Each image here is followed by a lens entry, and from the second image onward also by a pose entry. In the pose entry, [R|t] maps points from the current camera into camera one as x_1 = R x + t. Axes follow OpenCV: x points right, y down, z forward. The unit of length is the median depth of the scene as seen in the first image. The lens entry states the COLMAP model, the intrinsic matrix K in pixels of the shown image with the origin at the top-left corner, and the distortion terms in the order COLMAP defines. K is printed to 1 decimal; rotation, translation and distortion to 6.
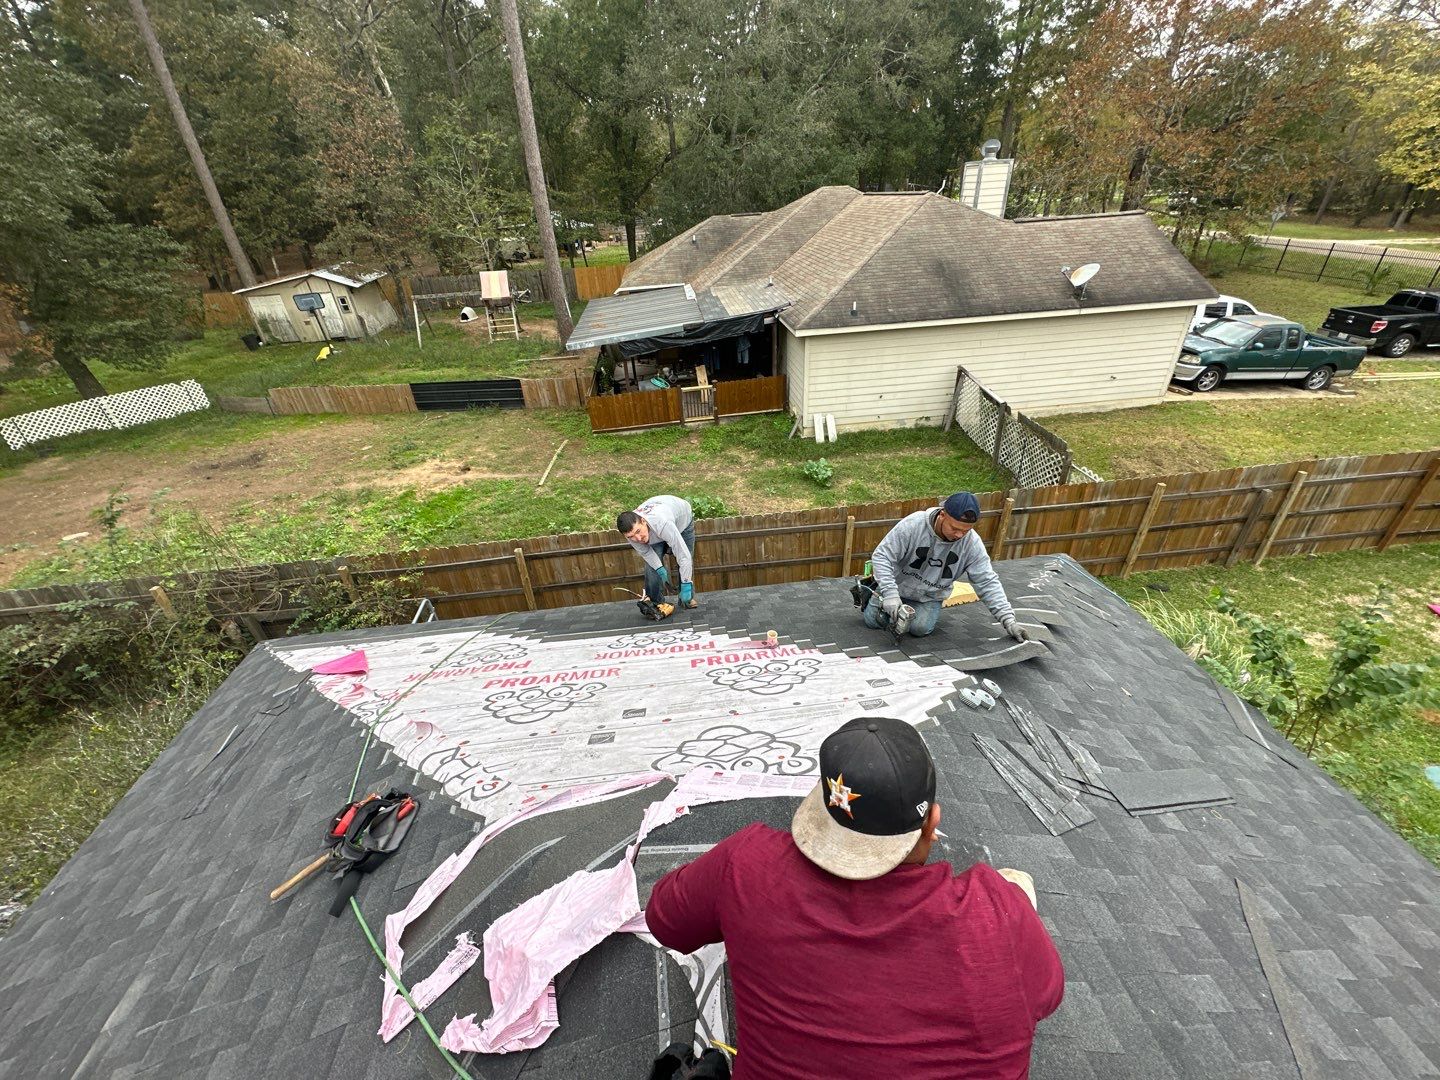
lens RADIAL K [[570.6, 0, 723.7], [0, 570.6, 547.0], [0, 0, 1]] dist [-0.000936, -0.000363]
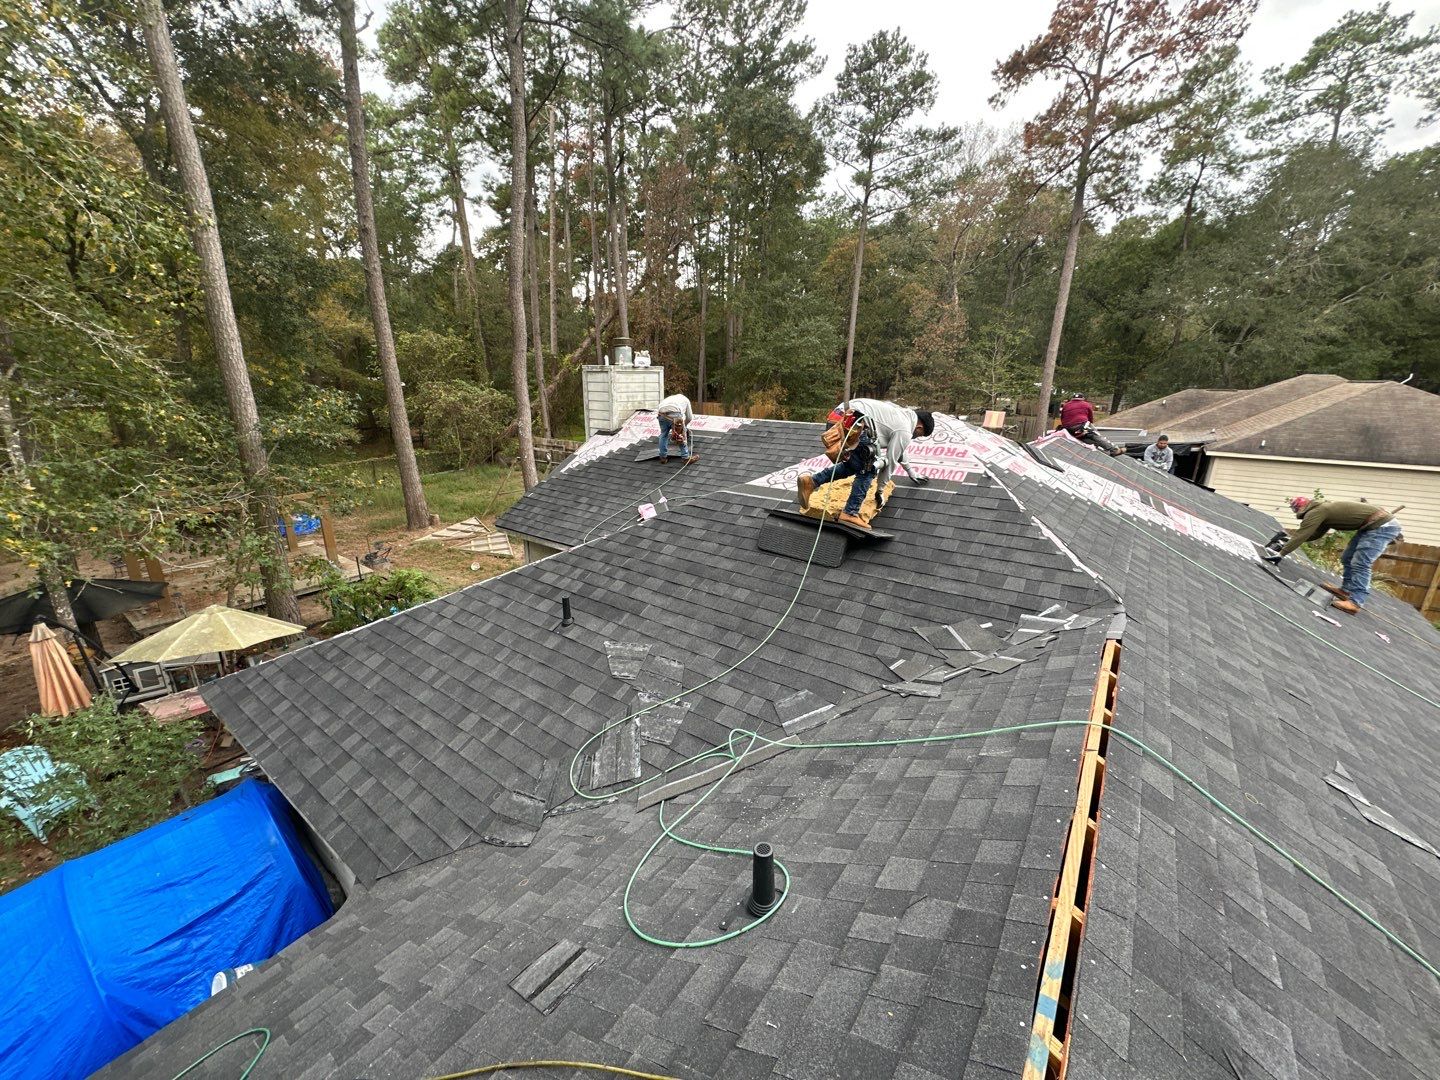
lens RADIAL K [[570.6, 0, 723.7], [0, 570.6, 547.0], [0, 0, 1]] dist [-0.000936, -0.000363]
pose [[0.731338, 0.253600, -0.633113, 0.151072], [-0.402306, 0.910004, -0.100210, 0.381726], [0.550722, 0.327992, 0.767546, -0.581234]]
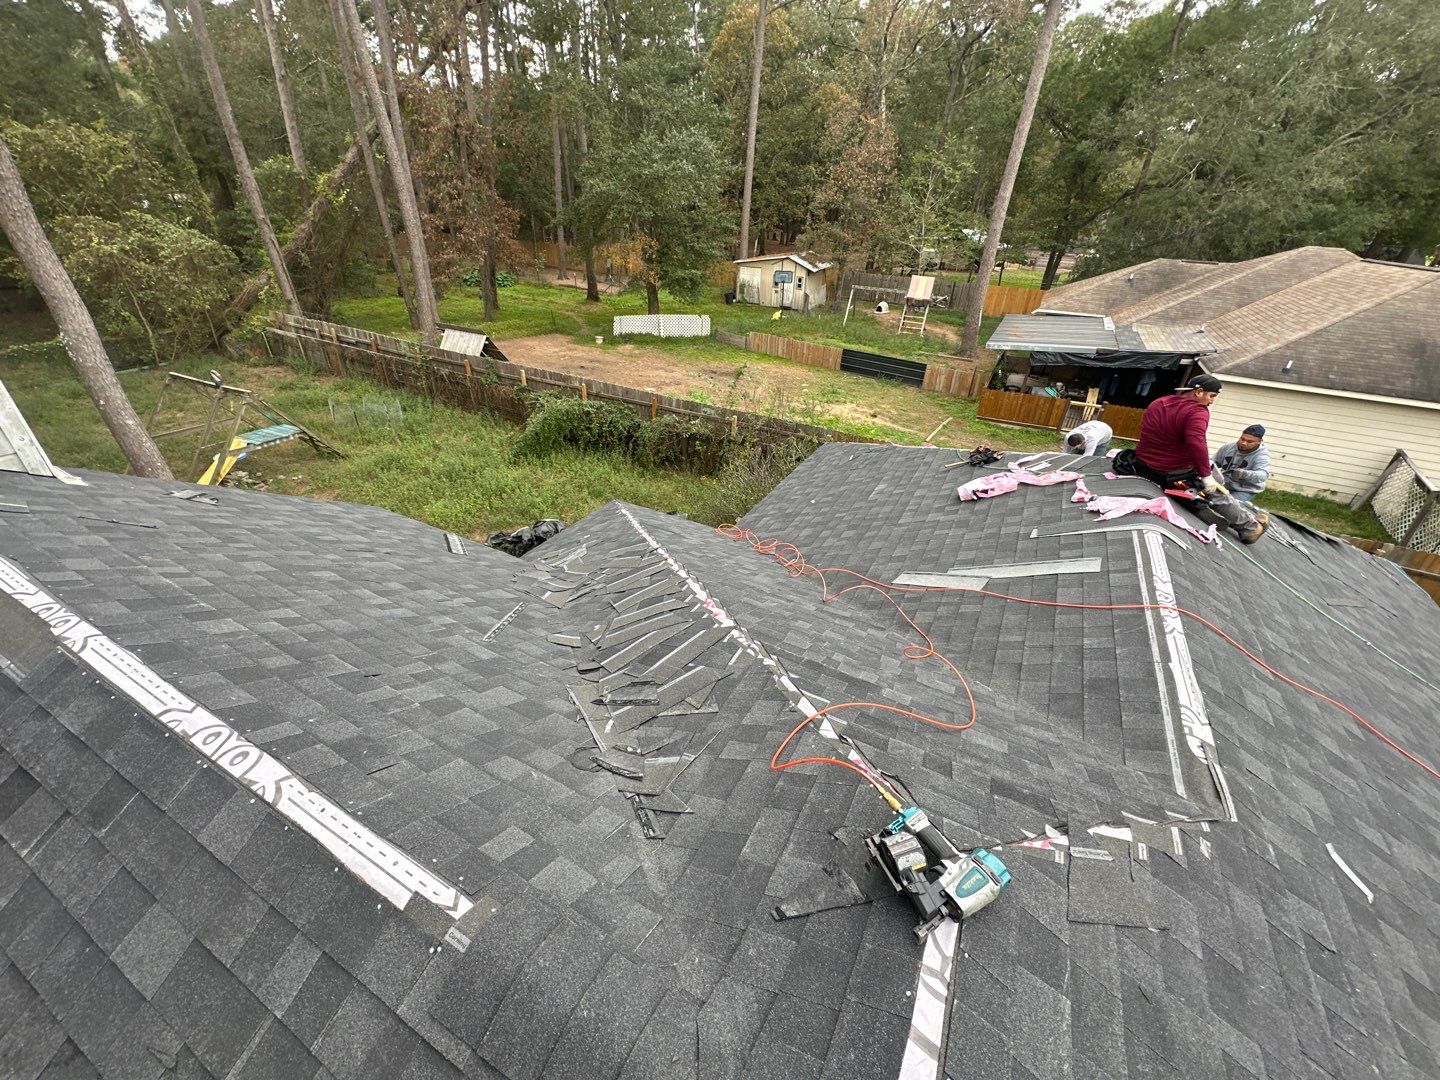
lens RADIAL K [[570.6, 0, 723.7], [0, 570.6, 547.0], [0, 0, 1]] dist [-0.000936, -0.000363]
pose [[0.820352, 0.365263, -0.440006, -0.029042], [-0.371158, 0.925434, 0.076241, 0.138639], [0.435045, 0.100767, 0.894753, -0.253113]]
